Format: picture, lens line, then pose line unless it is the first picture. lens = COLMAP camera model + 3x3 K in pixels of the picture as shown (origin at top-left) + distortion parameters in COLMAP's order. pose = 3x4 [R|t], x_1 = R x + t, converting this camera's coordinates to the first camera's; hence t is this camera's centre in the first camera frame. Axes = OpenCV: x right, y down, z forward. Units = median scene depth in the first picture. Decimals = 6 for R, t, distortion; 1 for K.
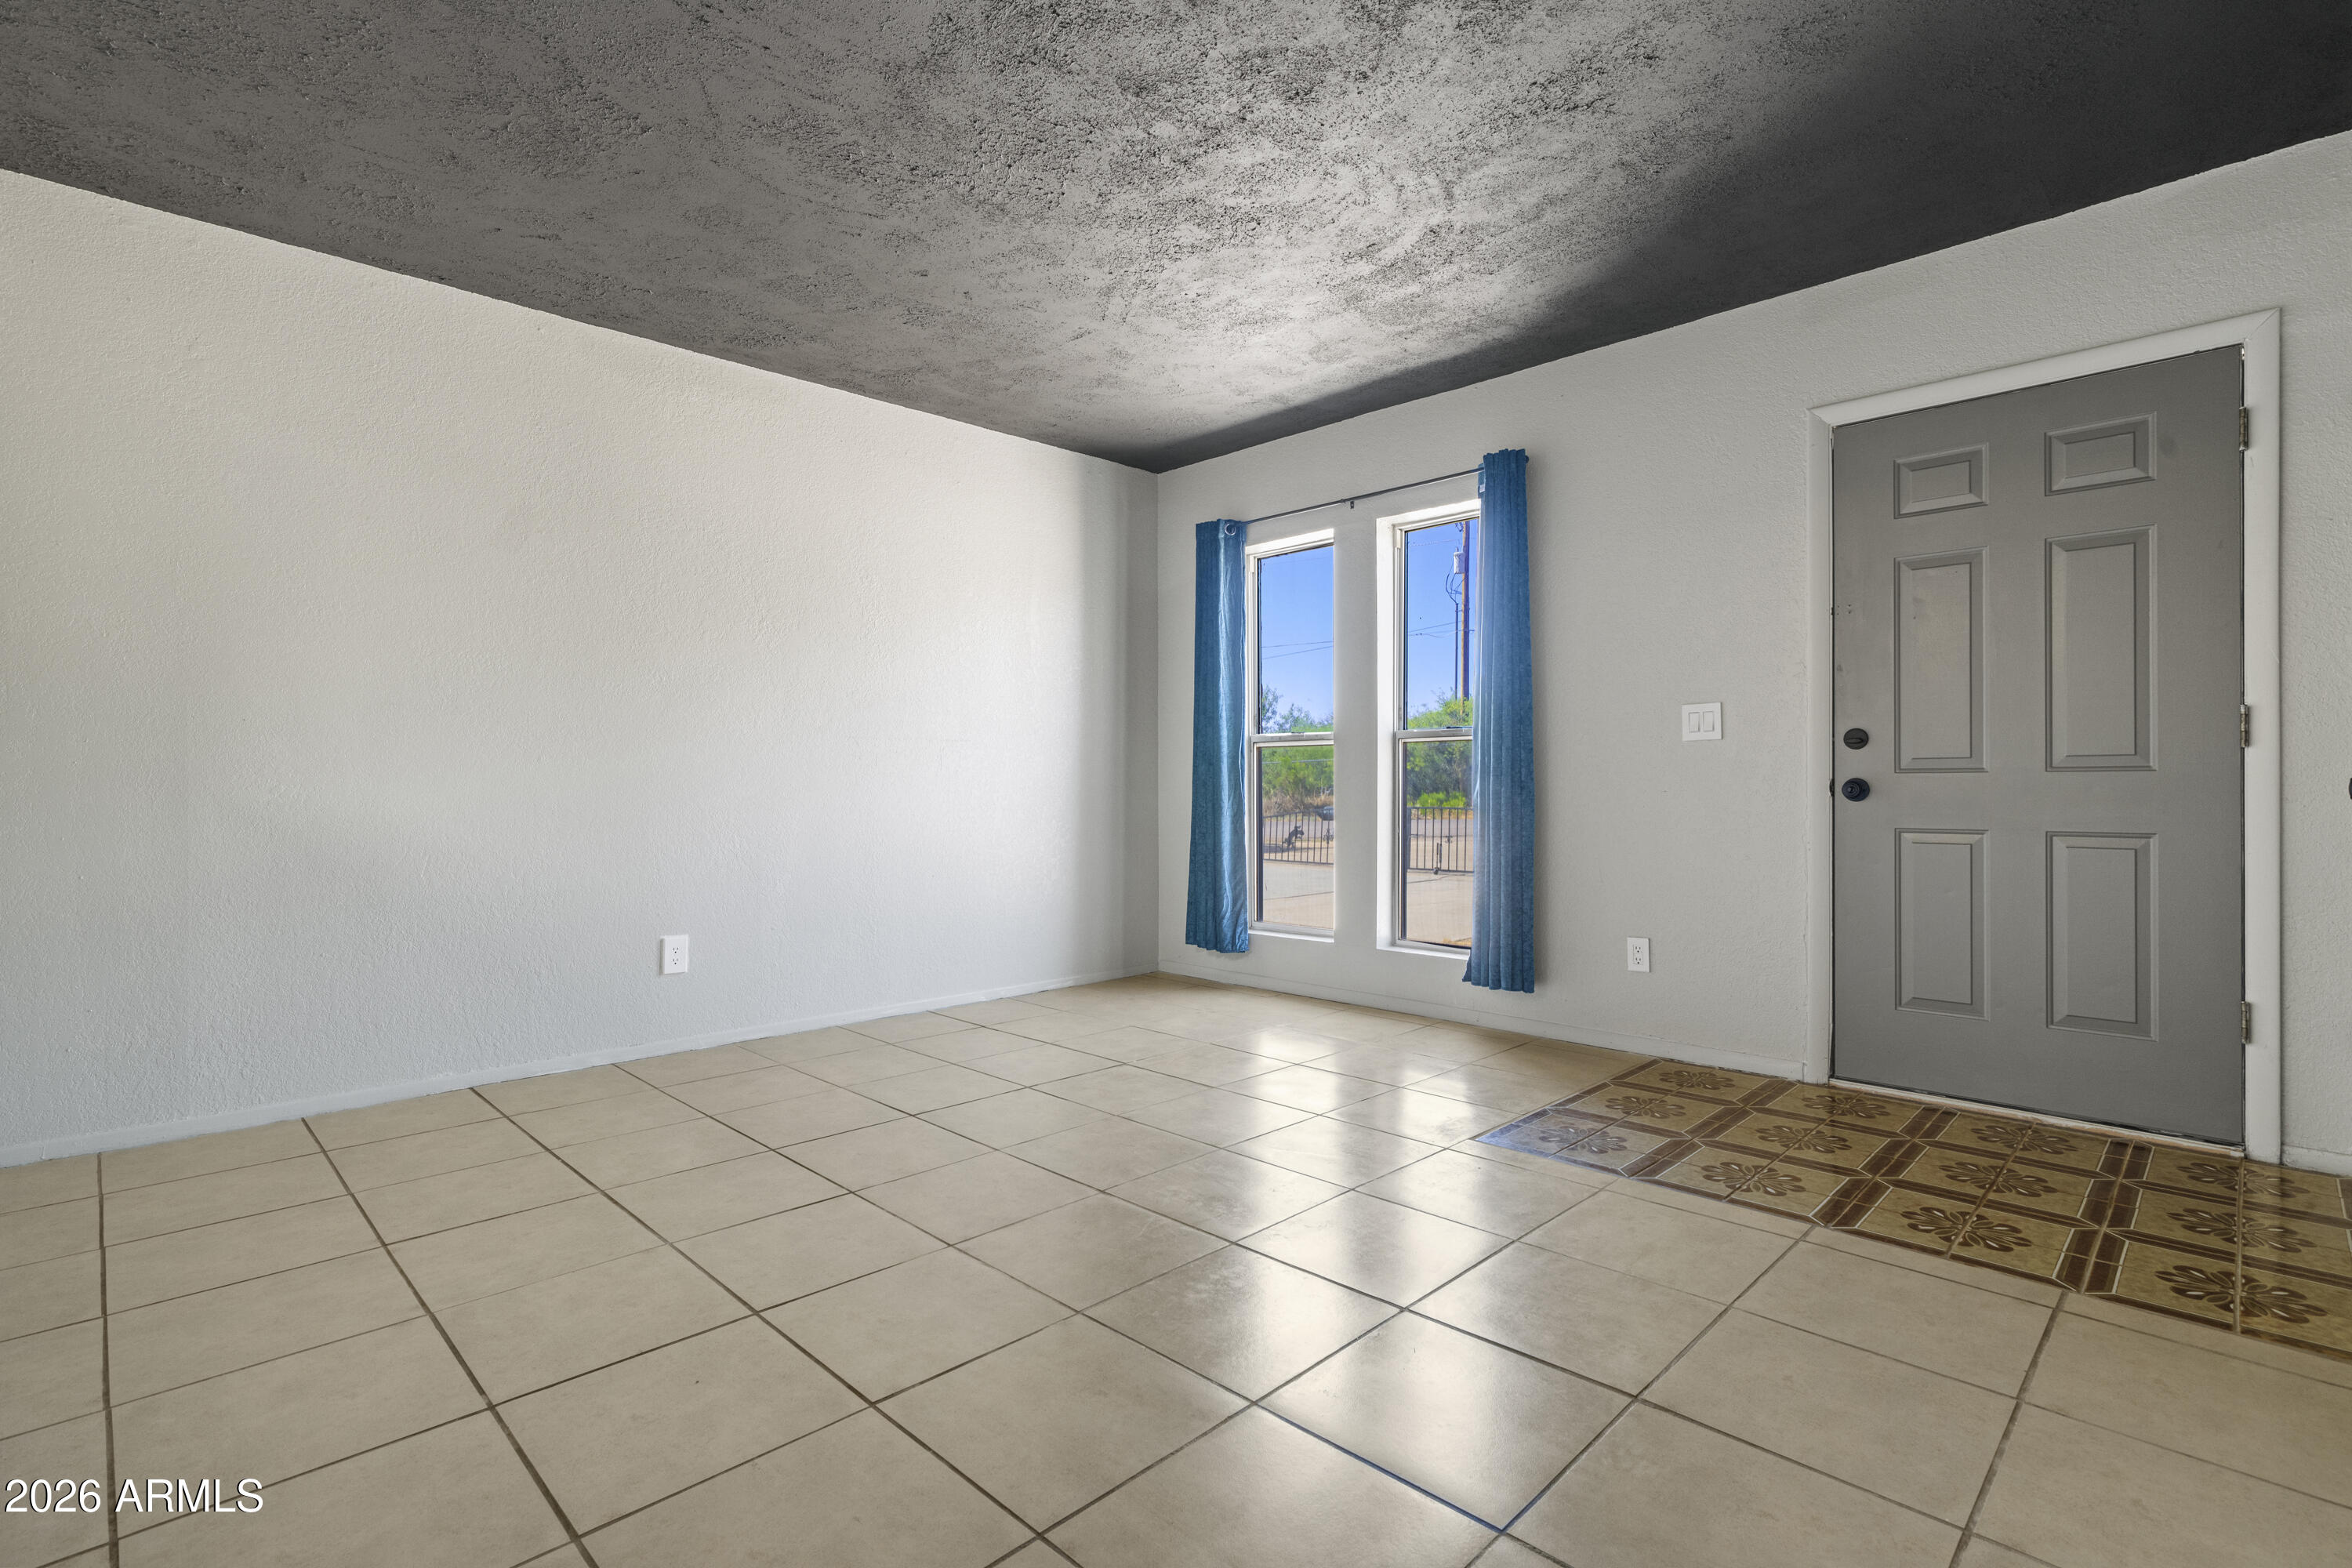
lens RADIAL K [[1093.8, 0, 1180.8], [0, 1093.8, 783.4], [0, 0, 1]] dist [0.004615, -0.001793]
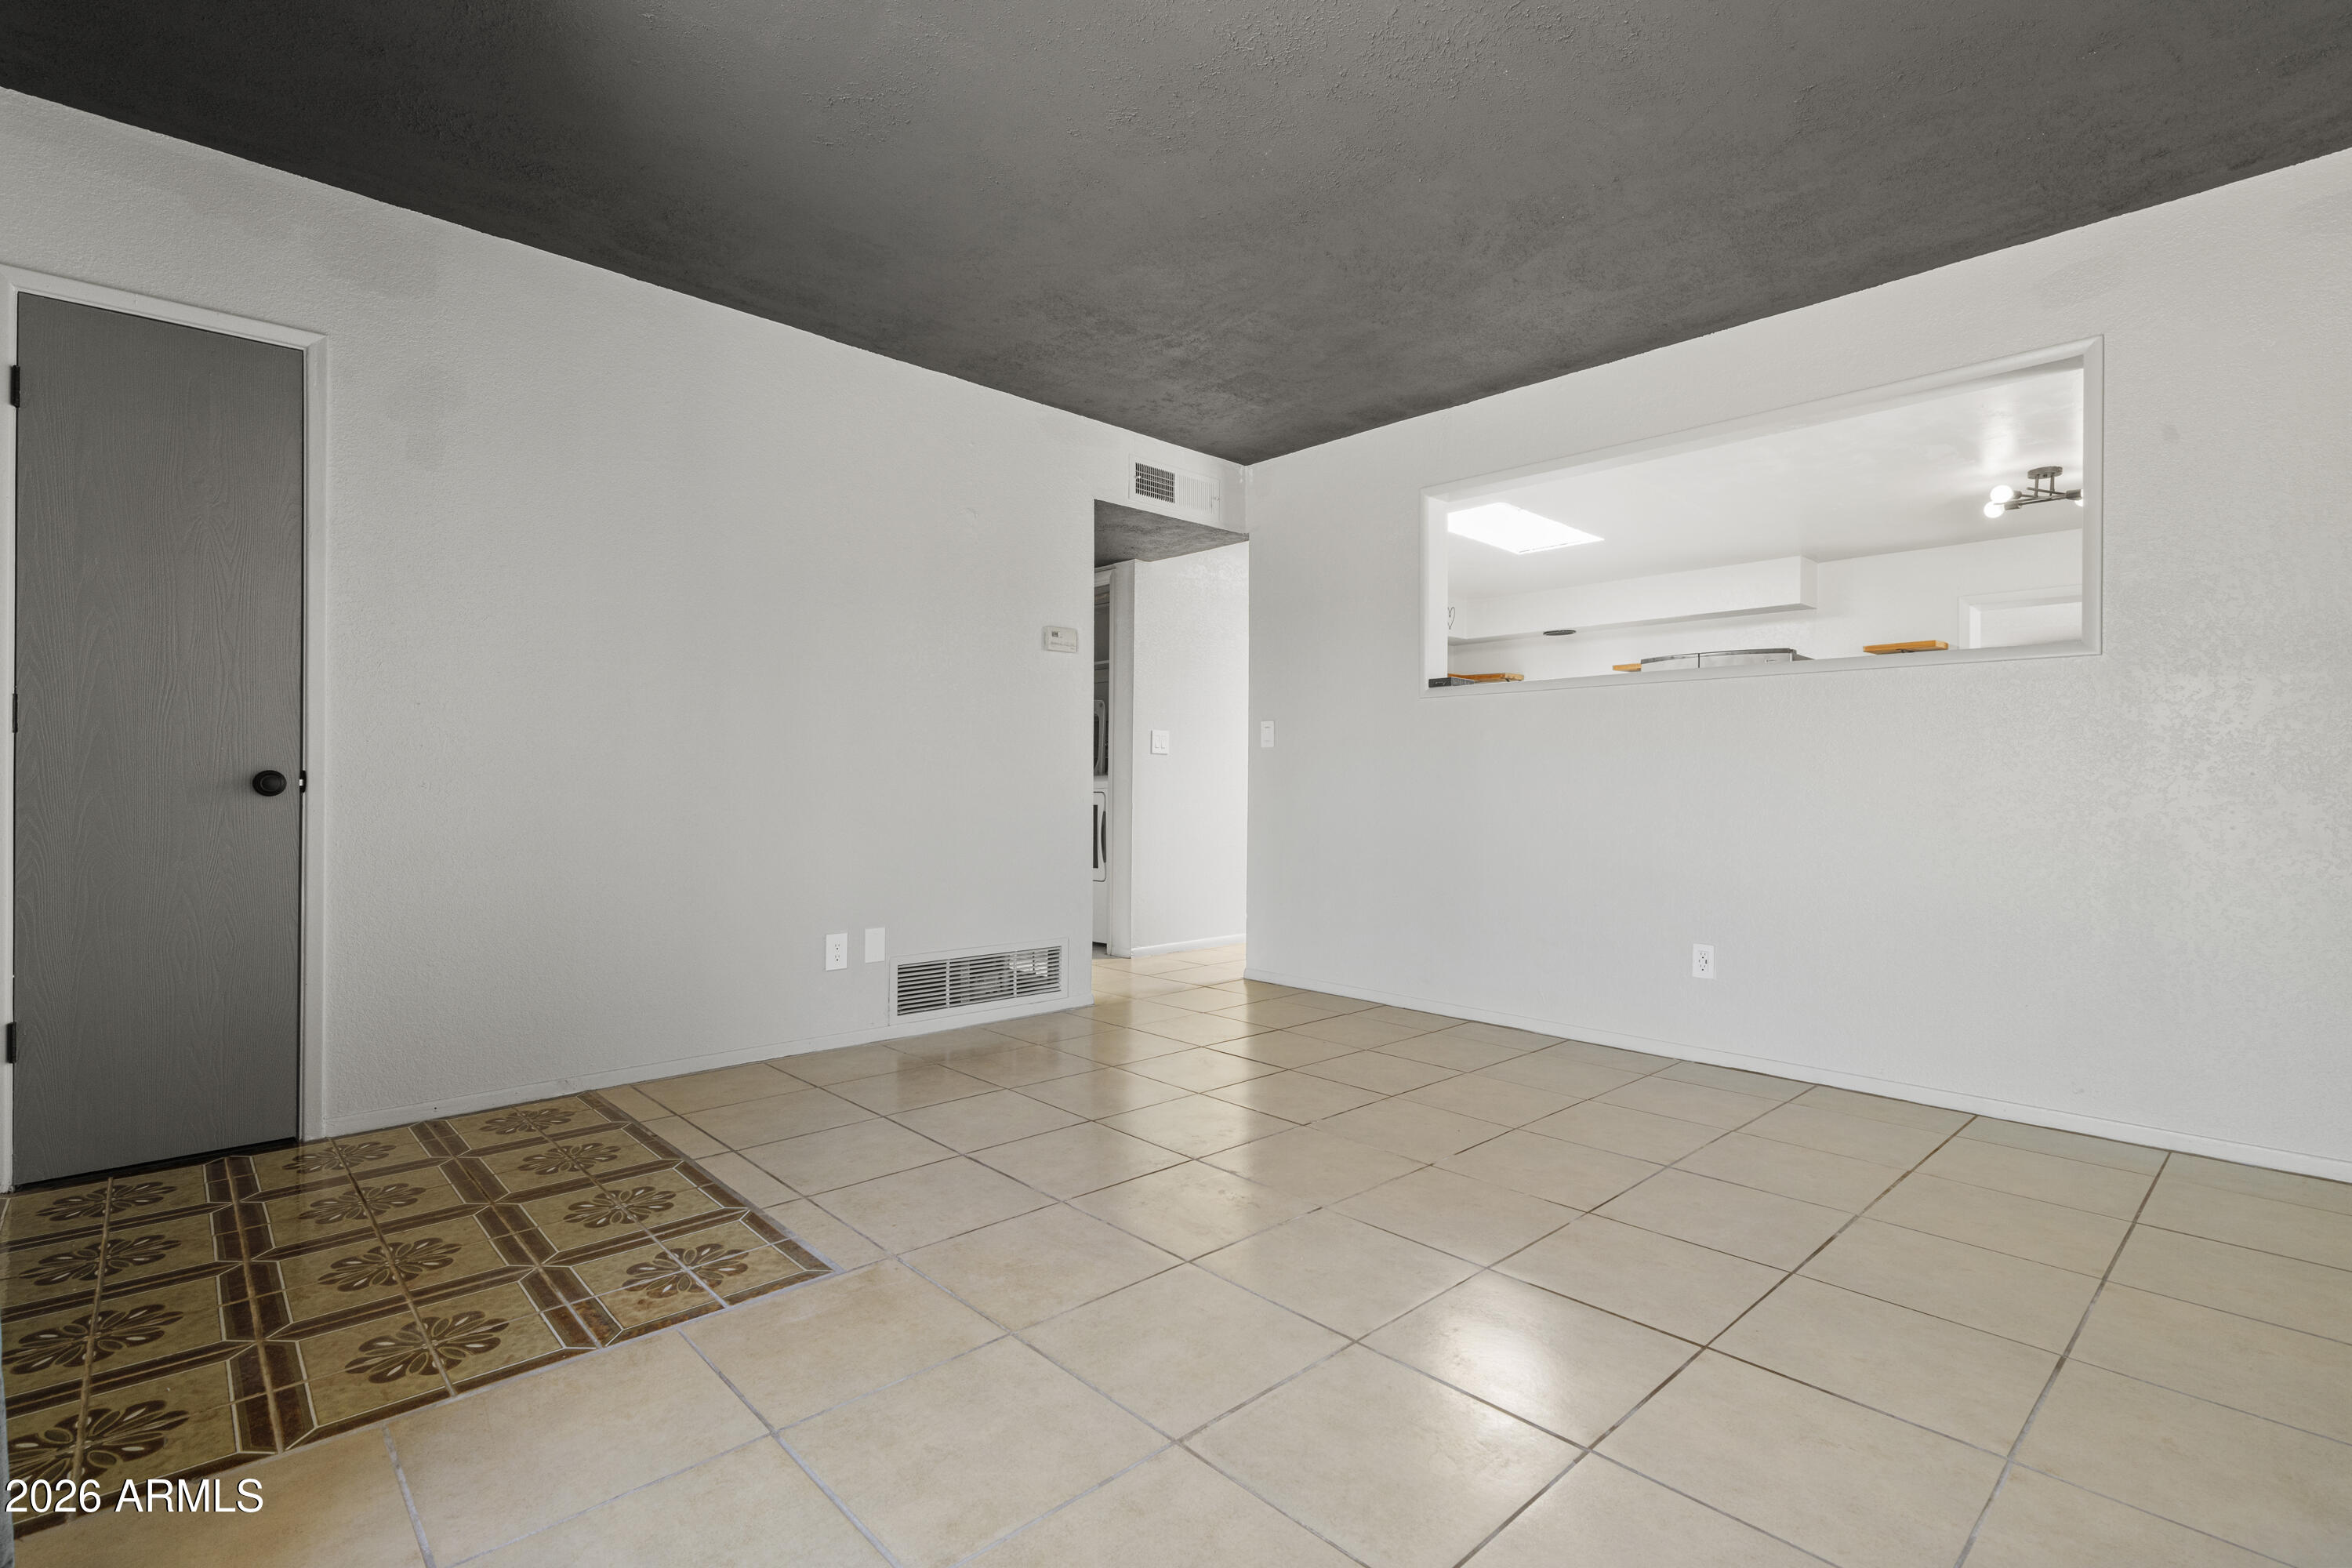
lens RADIAL K [[1093.8, 0, 1176.8], [0, 1093.8, 776.6], [0, 0, 1]] dist [0.004615, -0.001793]
pose [[-0.998772, 0.000032, 0.049533, 0.005396], [-0.000222, 0.999987, -0.005122, 0.001606], [-0.049533, -0.005127, -0.998759, 1.580957]]
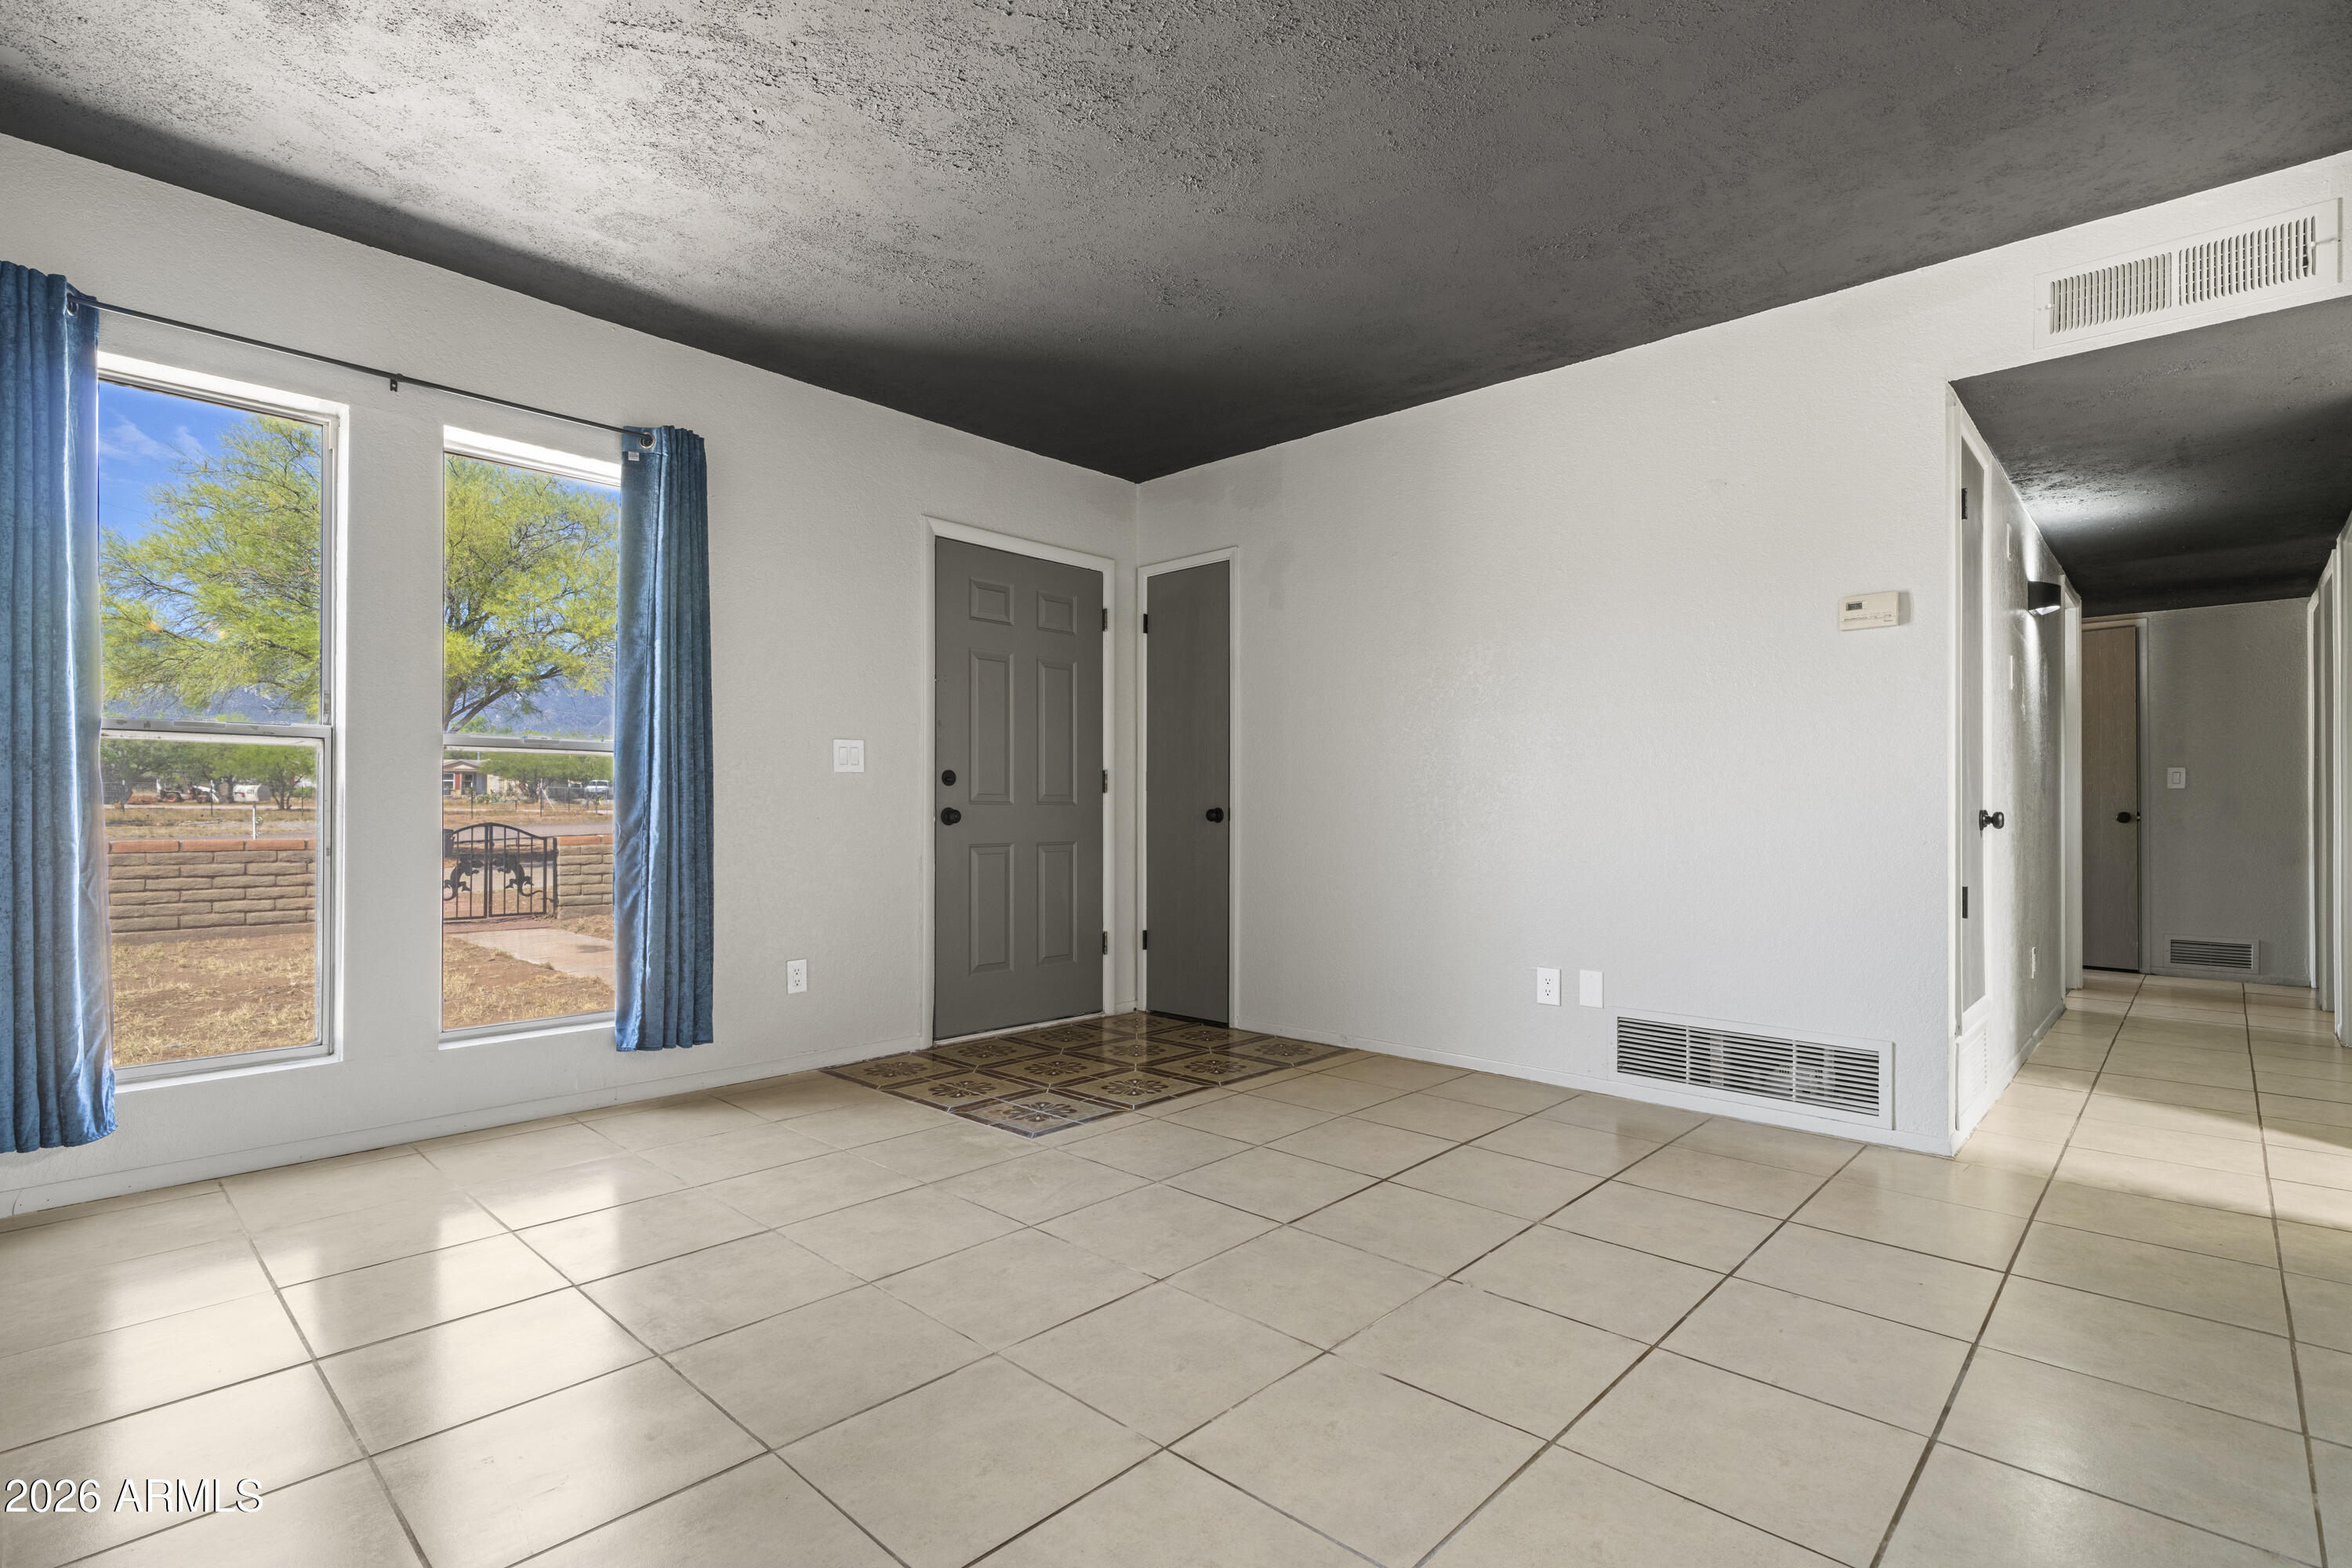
lens RADIAL K [[1093.8, 0, 1176.4], [0, 1093.8, 803.0], [0, 0, 1]] dist [0.004615, -0.001793]
pose [[-0.021329, 0.009797, 0.999725, -0.761370], [-0.003154, 0.999946, -0.009867, 0.001790], [-0.999768, -0.003364, -0.021297, 0.811714]]
